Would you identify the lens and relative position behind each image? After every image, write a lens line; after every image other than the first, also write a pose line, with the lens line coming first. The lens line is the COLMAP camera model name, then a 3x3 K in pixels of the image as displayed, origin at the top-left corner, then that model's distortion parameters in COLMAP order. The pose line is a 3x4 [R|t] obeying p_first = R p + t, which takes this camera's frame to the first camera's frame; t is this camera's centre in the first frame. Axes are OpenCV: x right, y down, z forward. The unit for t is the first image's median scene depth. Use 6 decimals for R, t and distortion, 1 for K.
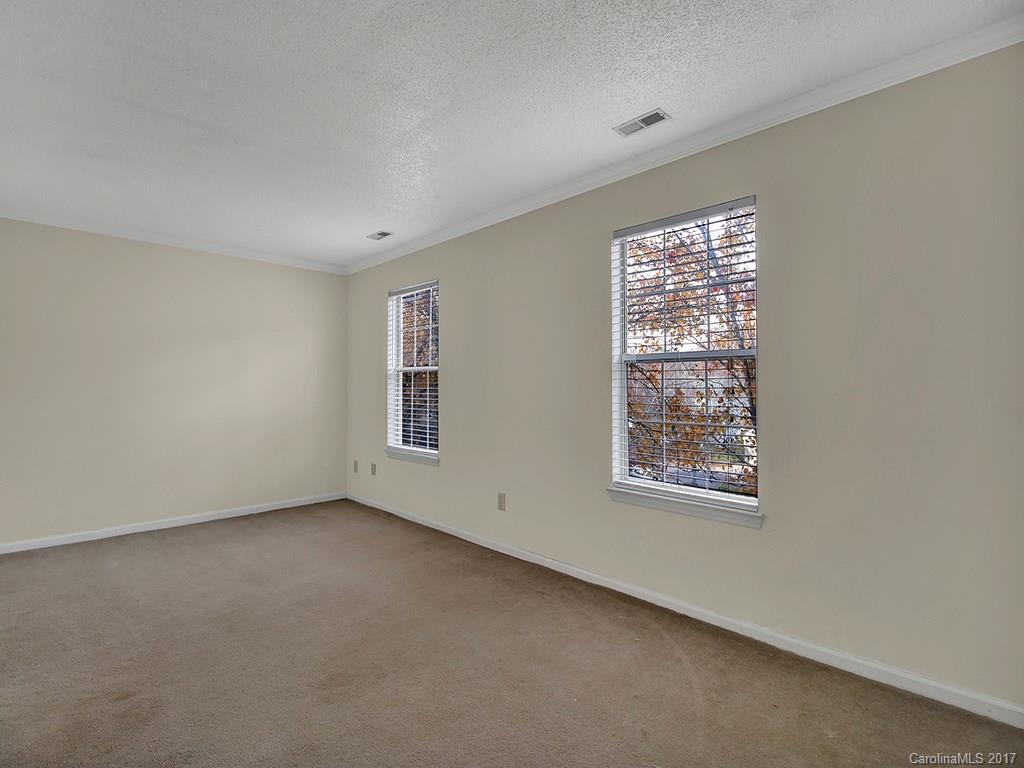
lens RADIAL K [[504.5, 0, 509.3], [0, 504.5, 388.5], [0, 0, 1]] dist [-0.003913, -0.000999]
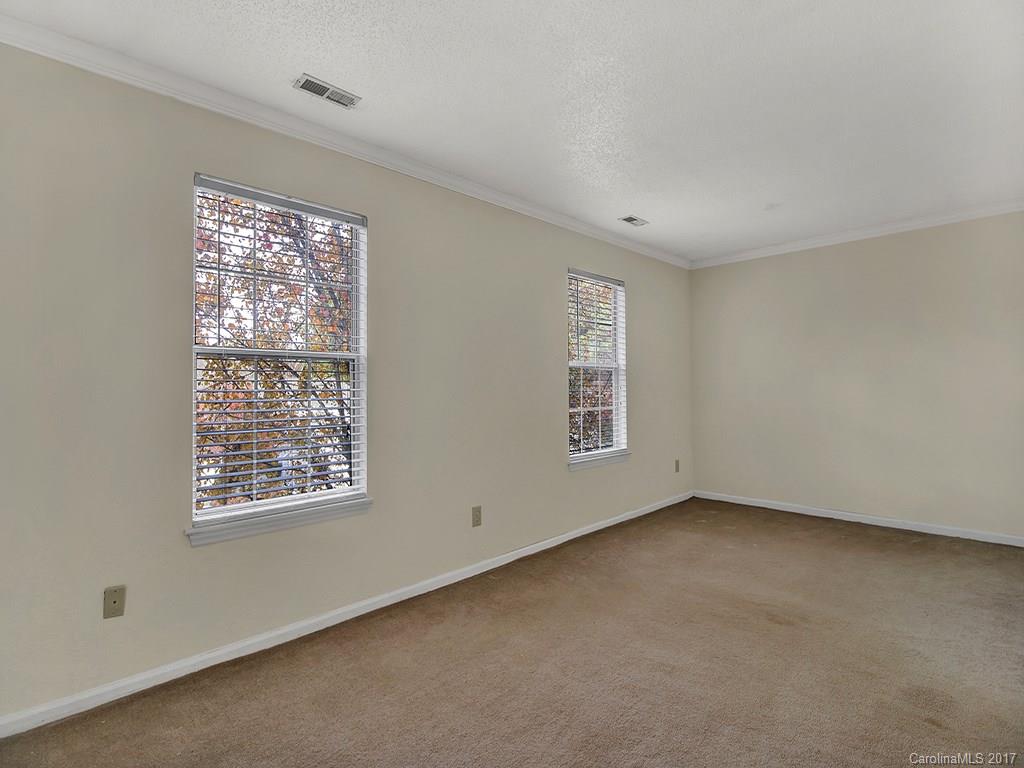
lens RADIAL K [[504.5, 0, 509.3], [0, 504.5, 388.5], [0, 0, 1]] dist [-0.003913, -0.000999]
pose [[-0.019554, -0.009025, 0.999768, -0.896040], [0.003978, 0.999951, 0.009105, -0.007290], [-0.999801, 0.004155, -0.019517, 0.959558]]
